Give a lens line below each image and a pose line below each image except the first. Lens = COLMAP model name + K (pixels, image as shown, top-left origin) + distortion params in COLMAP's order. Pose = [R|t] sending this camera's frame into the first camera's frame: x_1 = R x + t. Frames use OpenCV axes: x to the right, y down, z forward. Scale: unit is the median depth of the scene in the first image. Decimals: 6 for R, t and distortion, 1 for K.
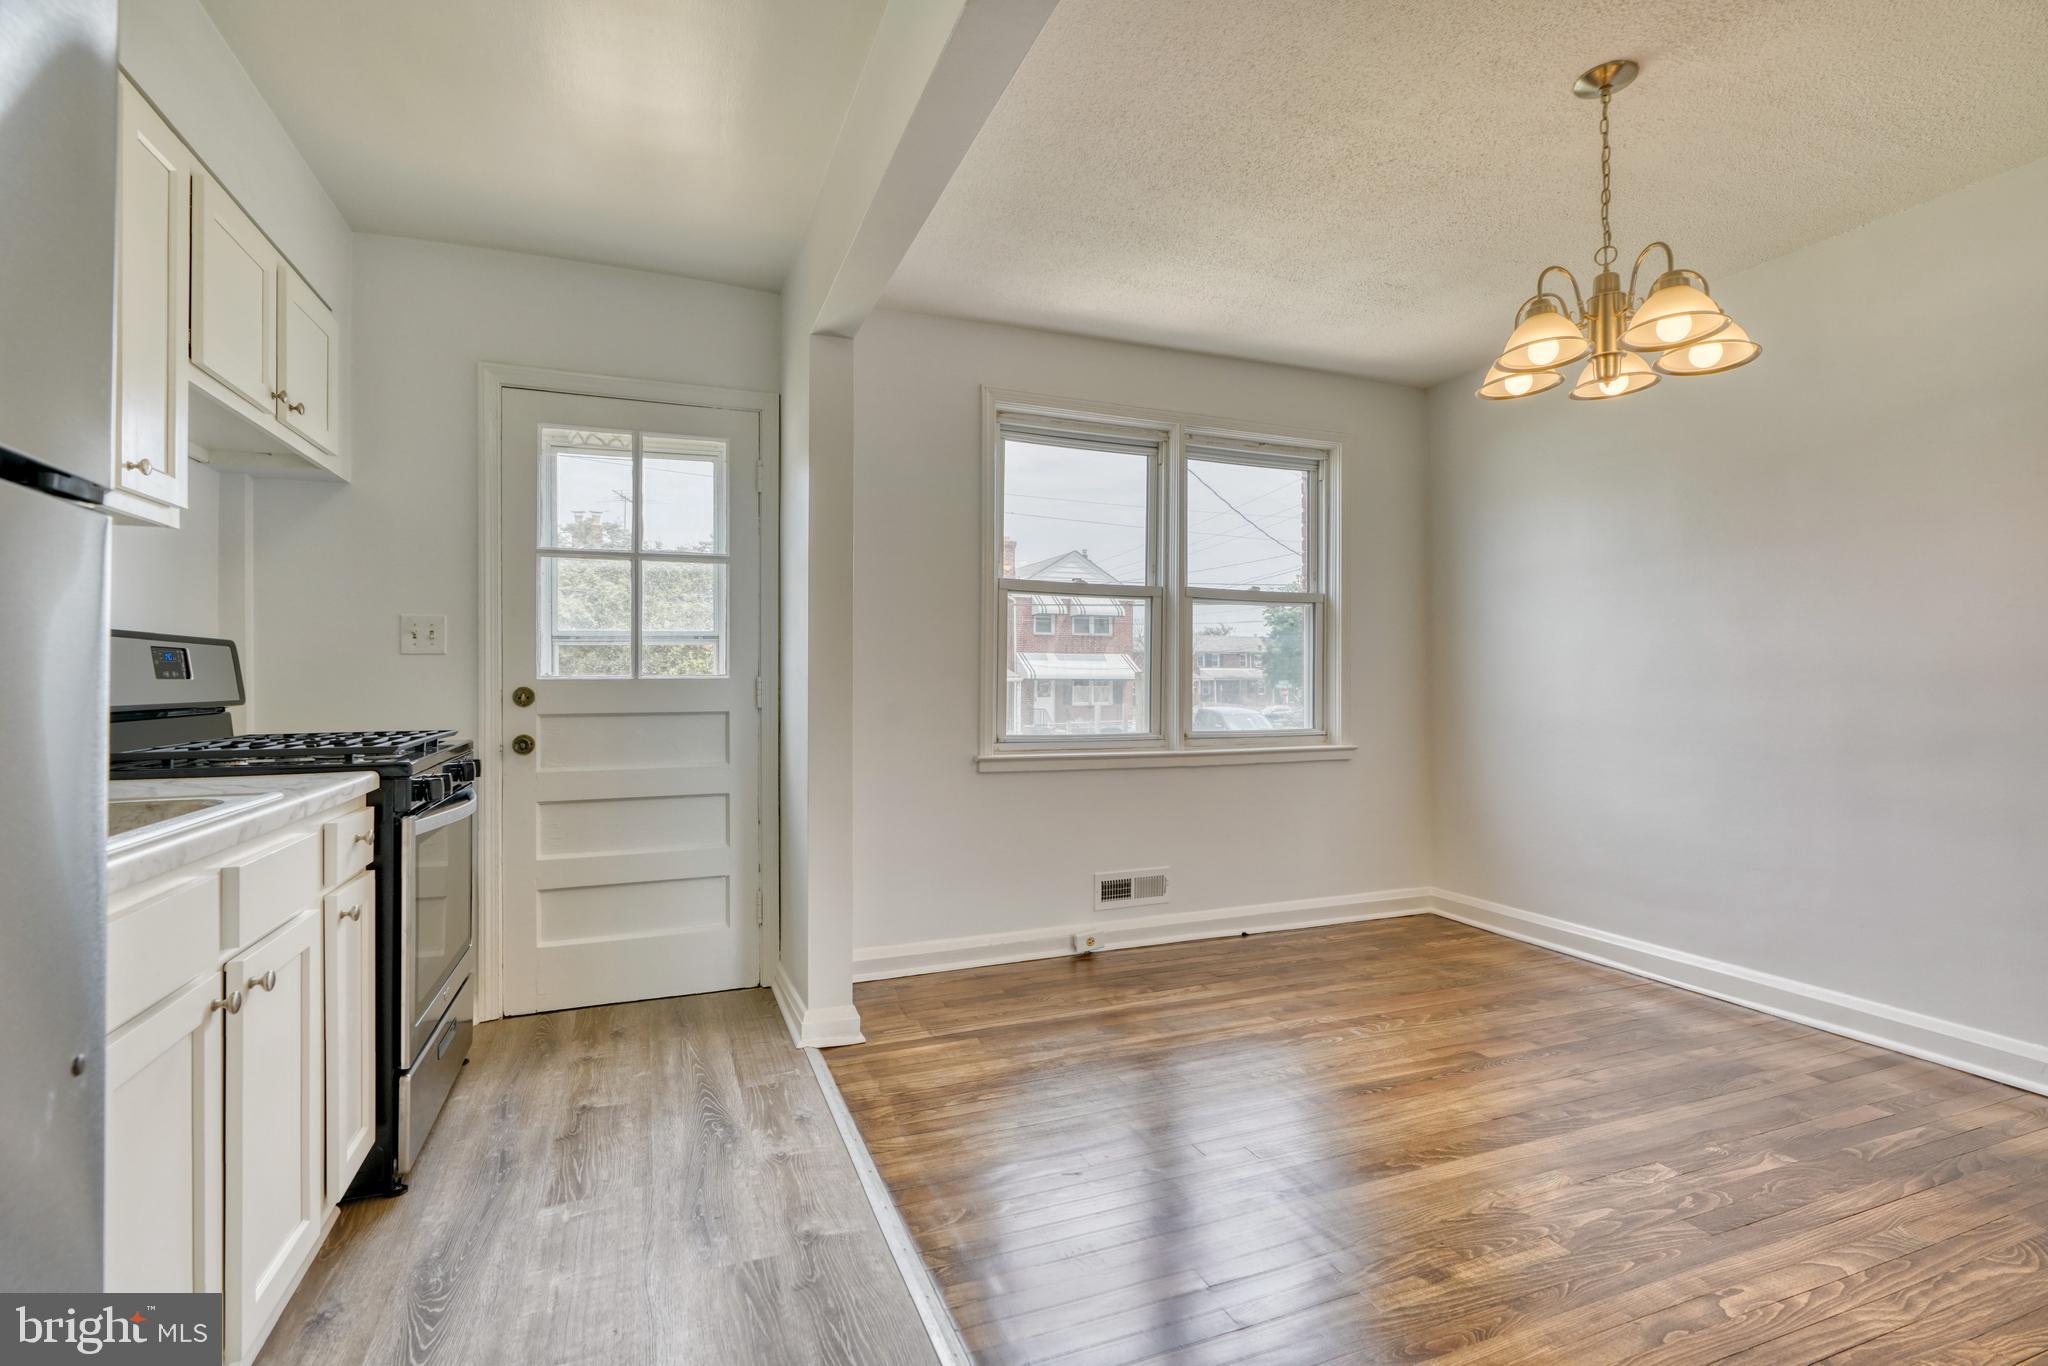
lens RADIAL K [[950.2, 0, 1036.6], [0, 950.2, 685.9], [0, 0, 1]] dist [-0.000010, 0.001232]
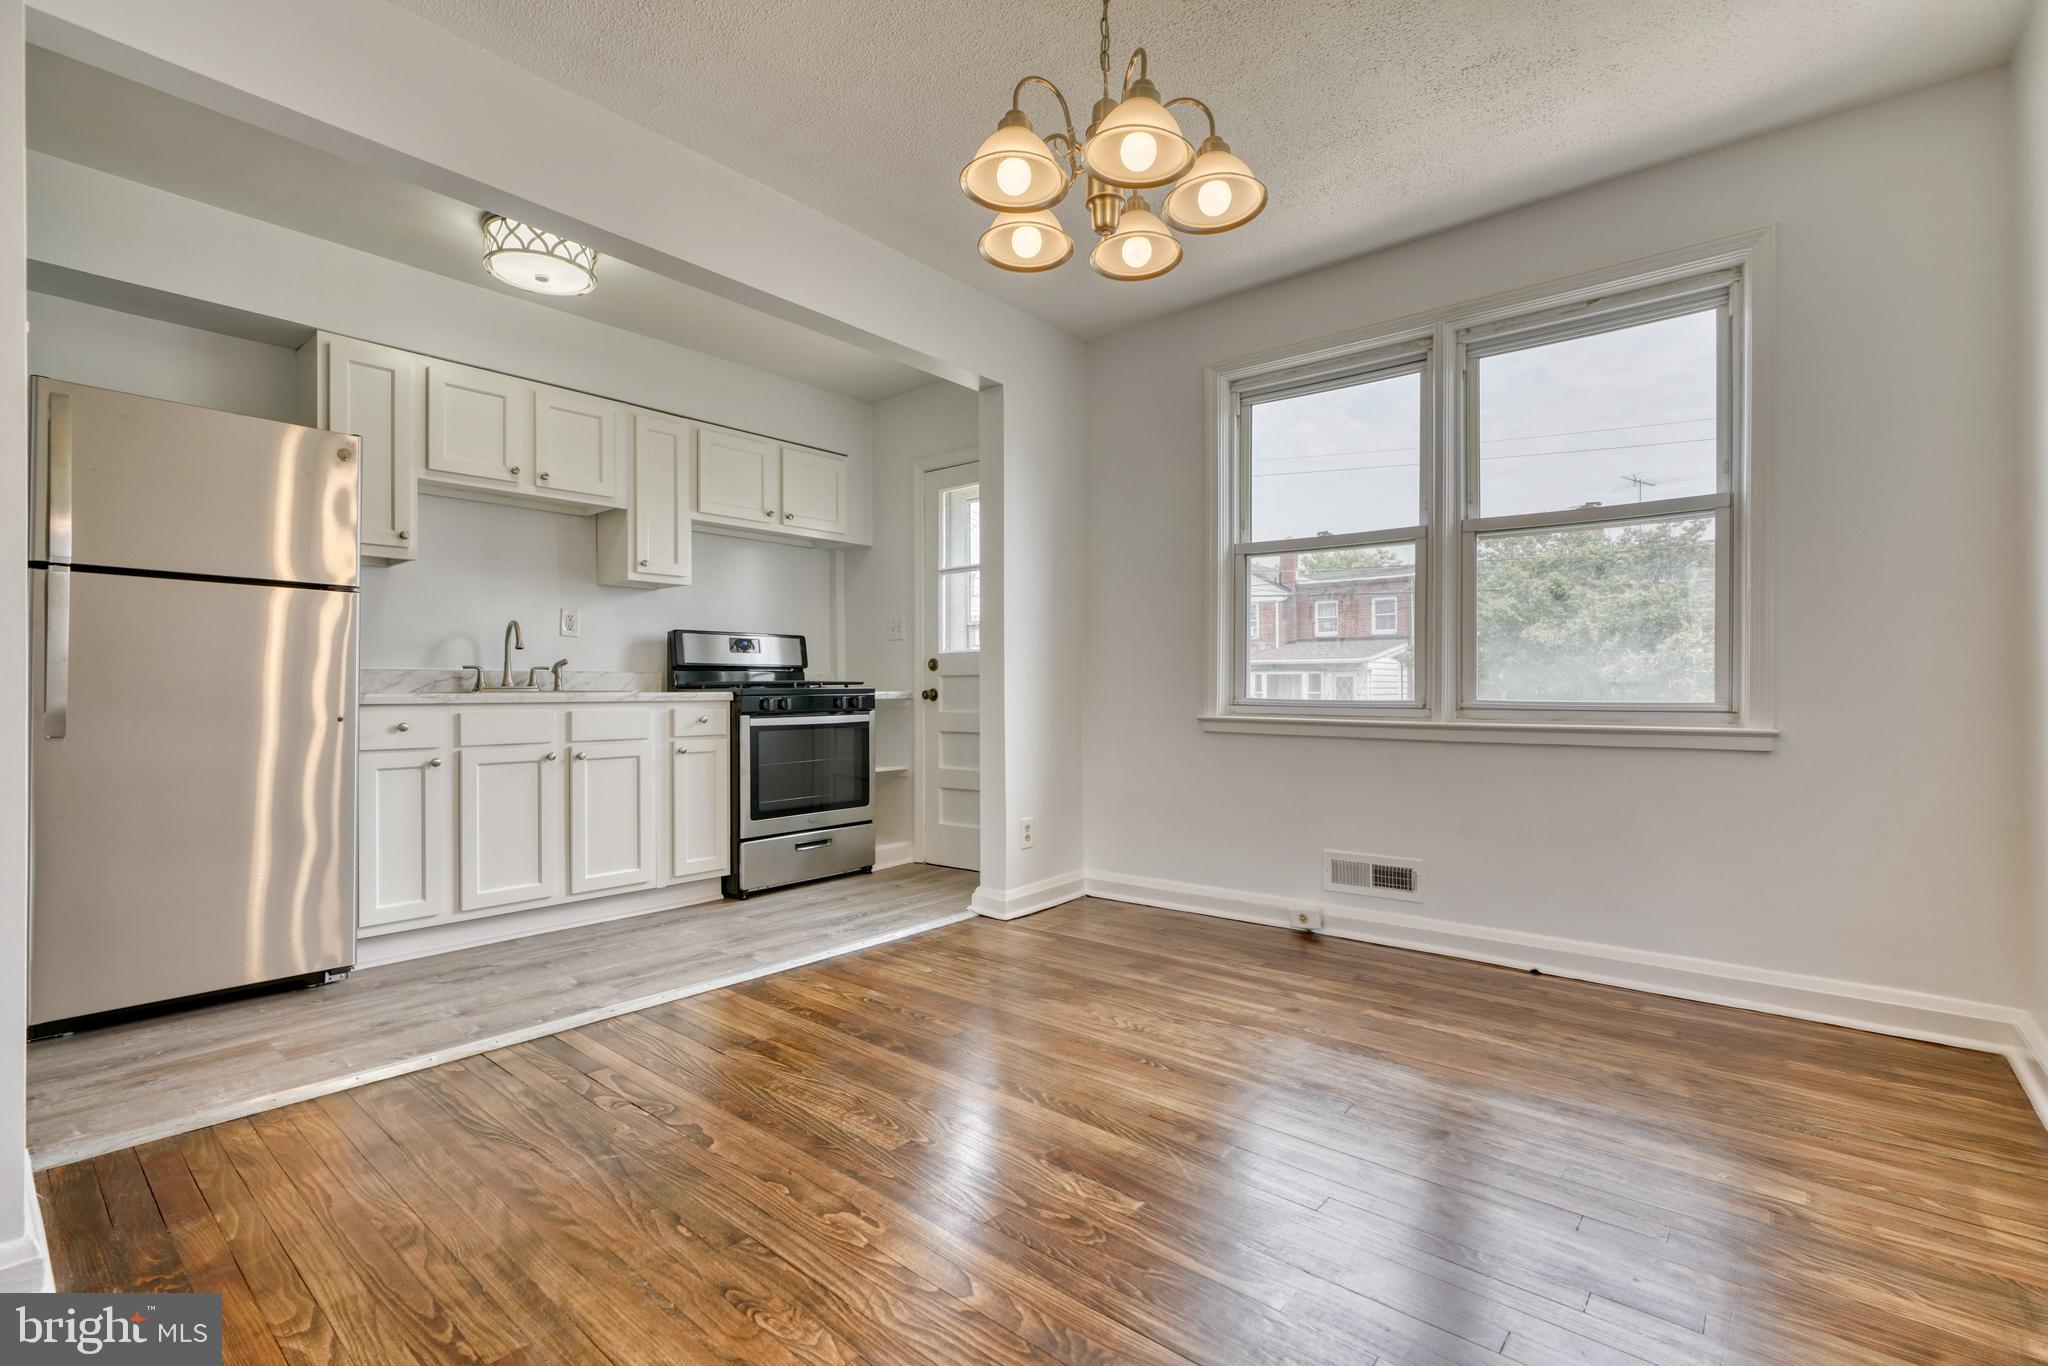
lens RADIAL K [[950.2, 0, 1019.4], [0, 950.2, 698.7], [0, 0, 1]] dist [-0.000010, 0.001232]
pose [[0.455125, 0.005868, -0.890408, 0.770707], [-0.005153, 0.999979, 0.003956, 0.050466], [0.890413, 0.002788, 0.455145, 0.327233]]
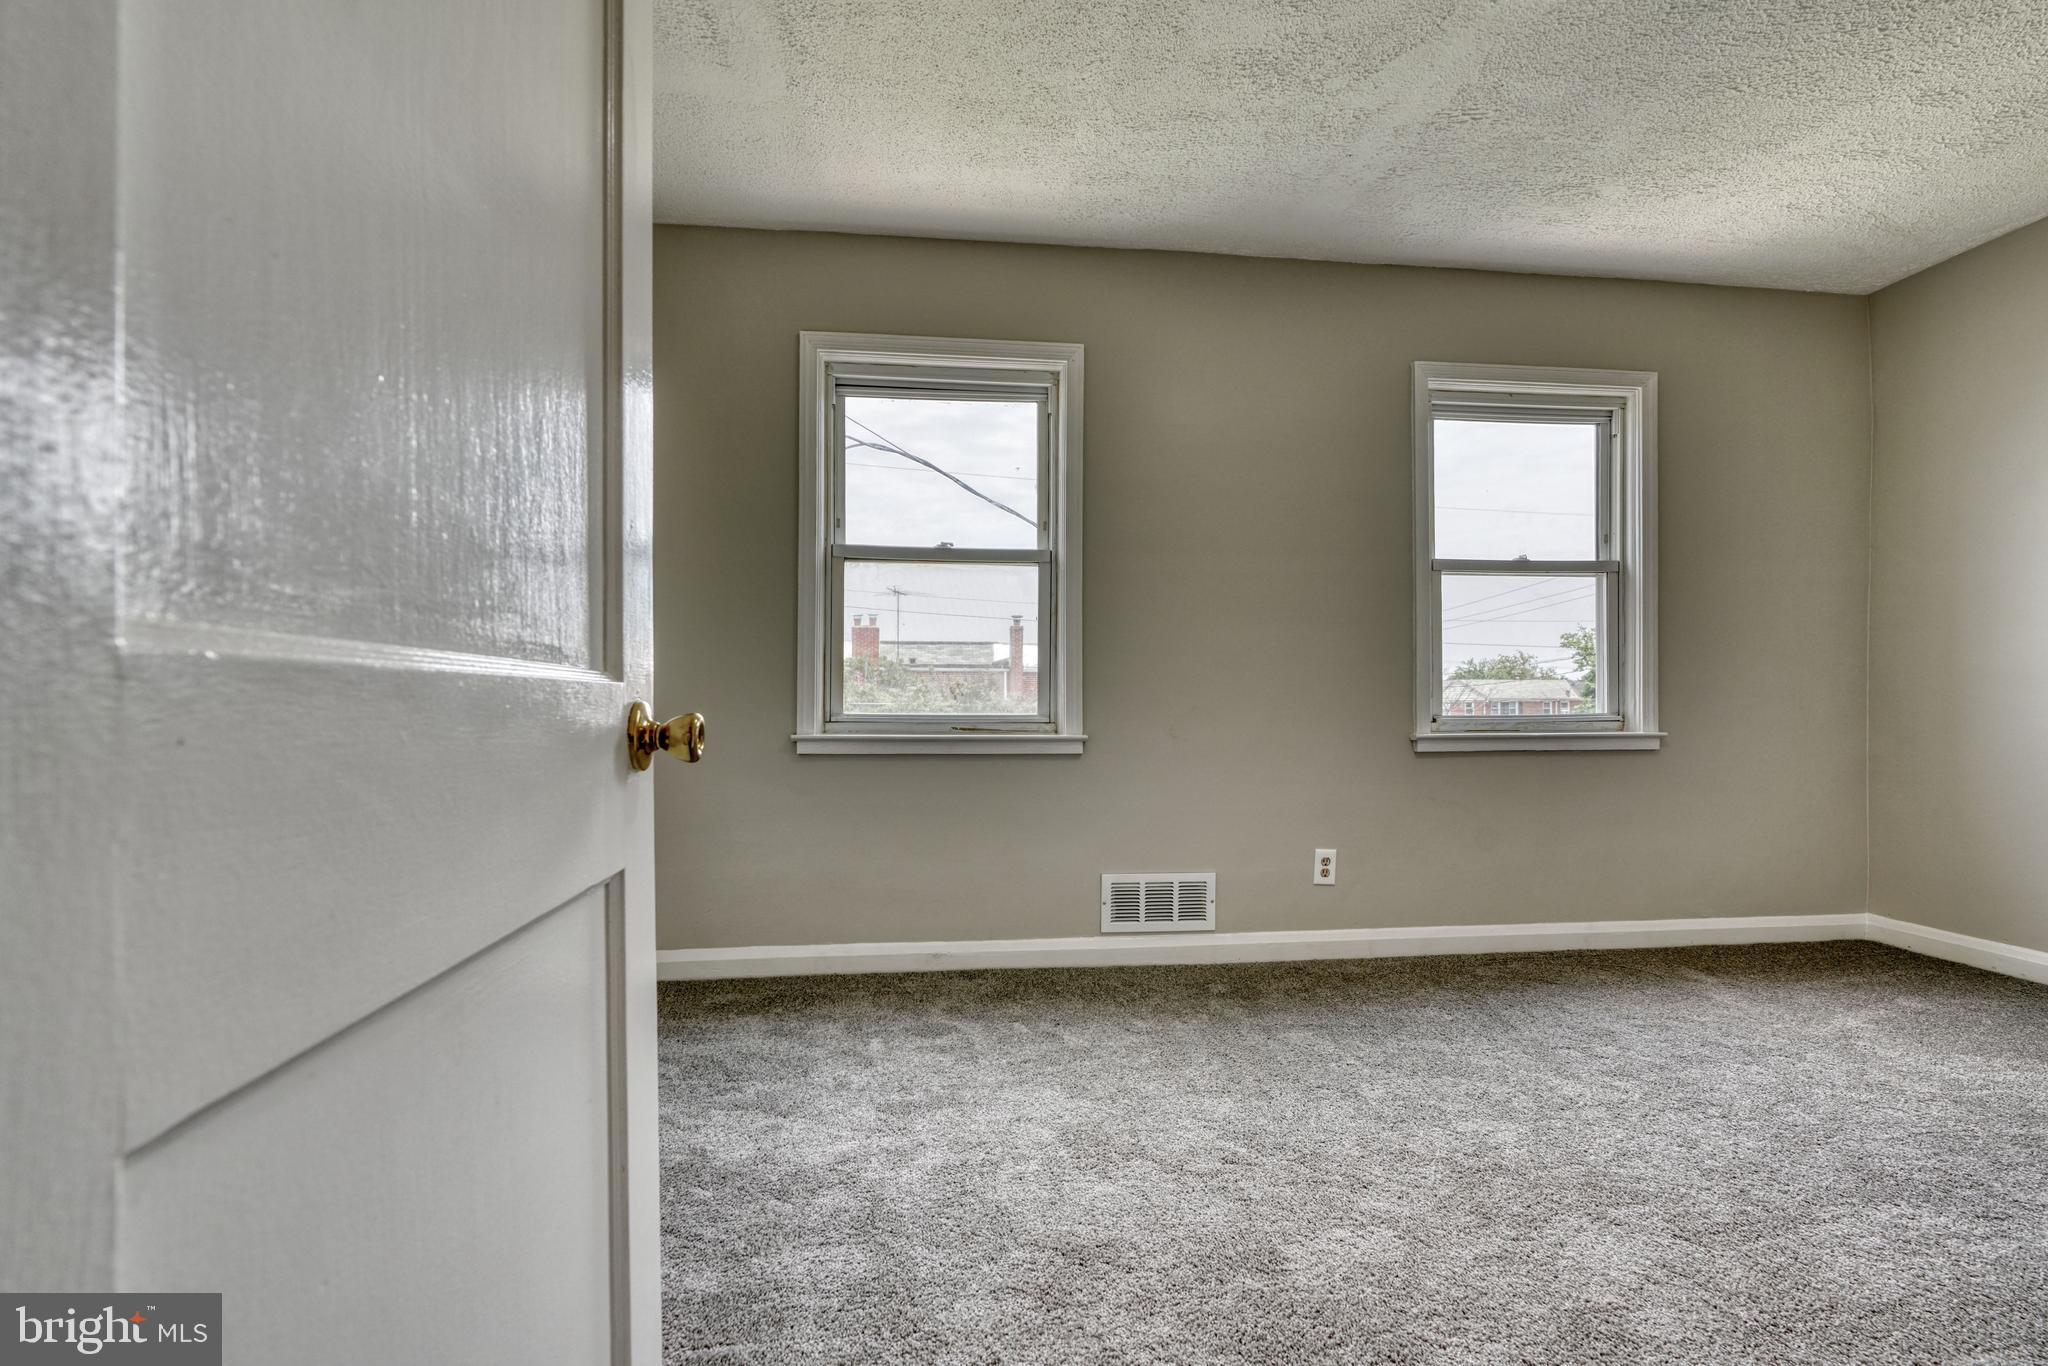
lens RADIAL K [[950.2, 0, 1015.3], [0, 950.2, 691.4], [0, 0, 1]] dist [-0.000010, 0.001232]
pose [[0.961271, -0.007484, -0.275502, 0.582163], [0.001523, 0.999760, -0.021842, 0.050302], [0.275599, 0.020577, 0.961052, 0.246090]]
